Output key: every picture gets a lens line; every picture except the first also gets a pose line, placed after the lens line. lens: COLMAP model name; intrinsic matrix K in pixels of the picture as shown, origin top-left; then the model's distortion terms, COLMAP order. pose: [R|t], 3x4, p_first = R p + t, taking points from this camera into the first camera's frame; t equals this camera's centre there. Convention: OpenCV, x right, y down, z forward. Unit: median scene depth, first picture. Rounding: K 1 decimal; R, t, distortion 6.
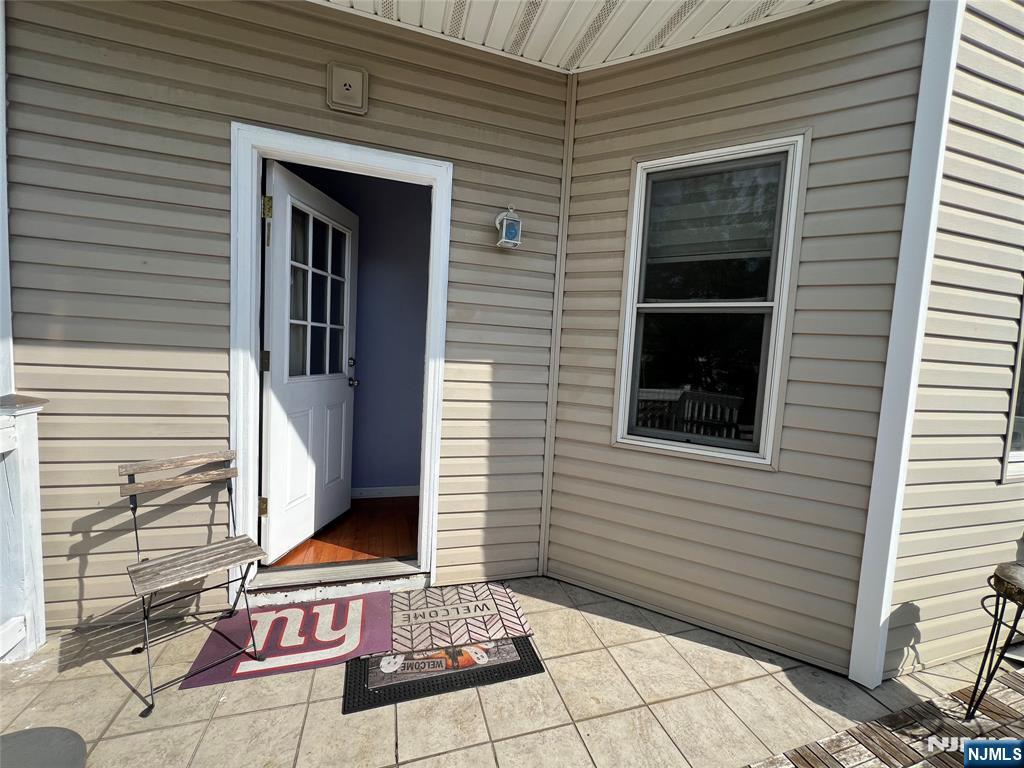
lens RADIAL K [[410.6, 0, 508.9], [0, 410.6, 381.5], [0, 0, 1]] dist [-0.000118, 0.000023]
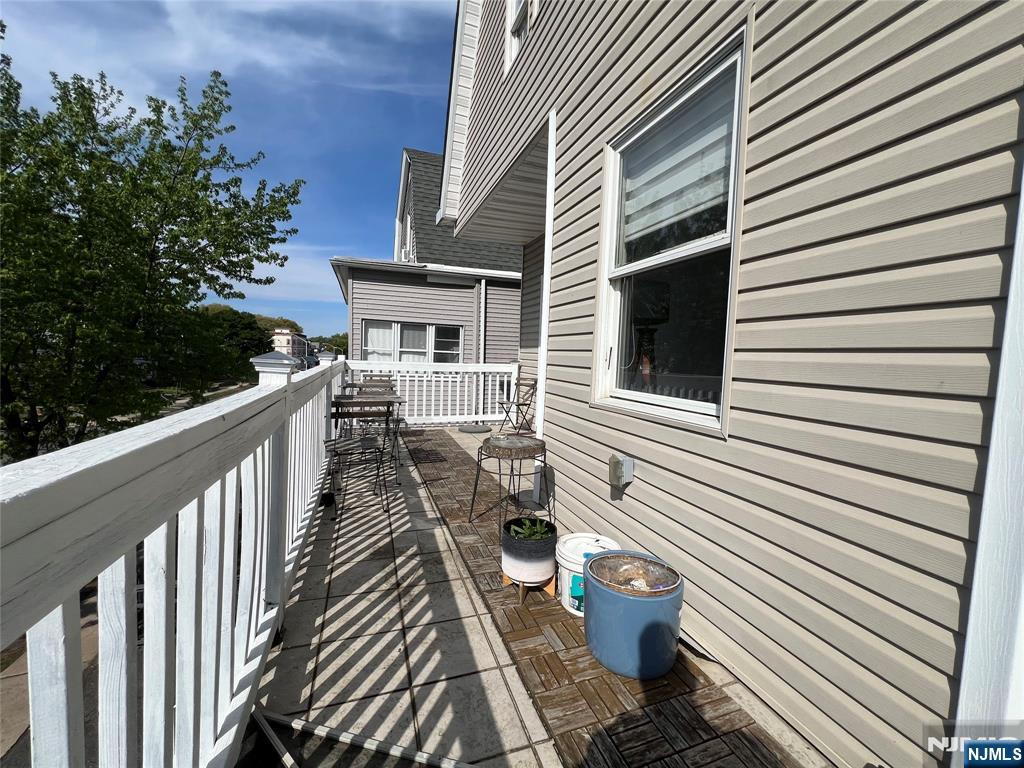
lens RADIAL K [[411.6, 0, 513.0], [0, 411.6, 385.8], [0, 0, 1]] dist [0.000794, 0.000036]
pose [[0.044875, 0.021522, -0.998761, 2.124829], [-0.105053, 0.994326, 0.016706, 0.166419], [0.993454, 0.104173, 0.046881, 0.598714]]
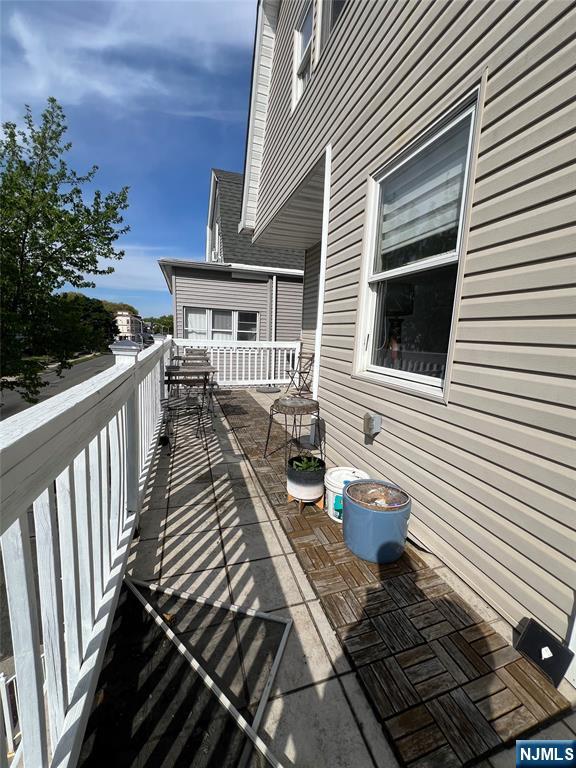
lens RADIAL K [[307.9, 0, 292.2], [0, 307.9, 387.0], [0, 0, 1]] dist [-0.000118, 0.000023]
pose [[0.029918, 0.121926, -0.992088, 2.158063], [-0.111825, 0.986710, 0.117893, 0.143610], [0.993277, 0.107413, 0.043155, 0.597994]]
